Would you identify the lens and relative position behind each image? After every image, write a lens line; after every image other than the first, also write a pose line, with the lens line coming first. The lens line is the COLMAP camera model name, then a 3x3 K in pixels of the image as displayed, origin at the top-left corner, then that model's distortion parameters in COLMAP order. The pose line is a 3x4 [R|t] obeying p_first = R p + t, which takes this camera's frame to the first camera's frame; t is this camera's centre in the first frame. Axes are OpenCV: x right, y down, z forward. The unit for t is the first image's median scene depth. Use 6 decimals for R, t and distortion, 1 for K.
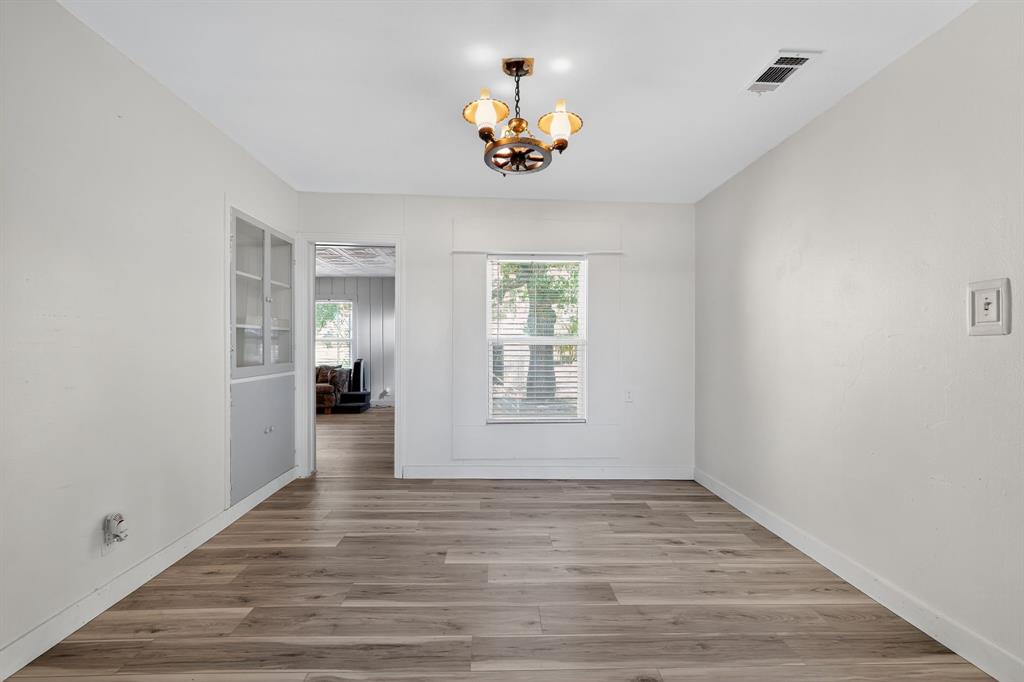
lens RADIAL K [[423.3, 0, 507.8], [0, 423.3, 344.0], [0, 0, 1]] dist [-0.003695, -0.000288]
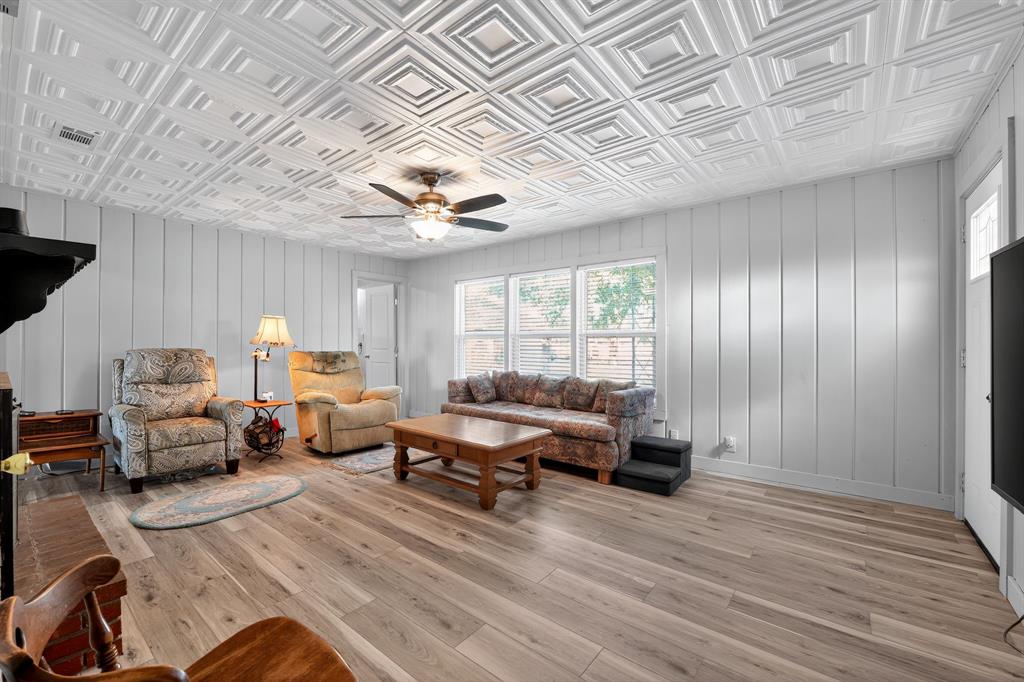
lens RADIAL K [[423.3, 0, 511.4], [0, 423.3, 341.3], [0, 0, 1]] dist [-0.003695, -0.000288]
pose [[0.755863, -0.004800, -0.654712, -0.176495], [0.000422, 0.999976, -0.006844, 0.003838], [0.654730, 0.004897, 0.755847, 0.535528]]
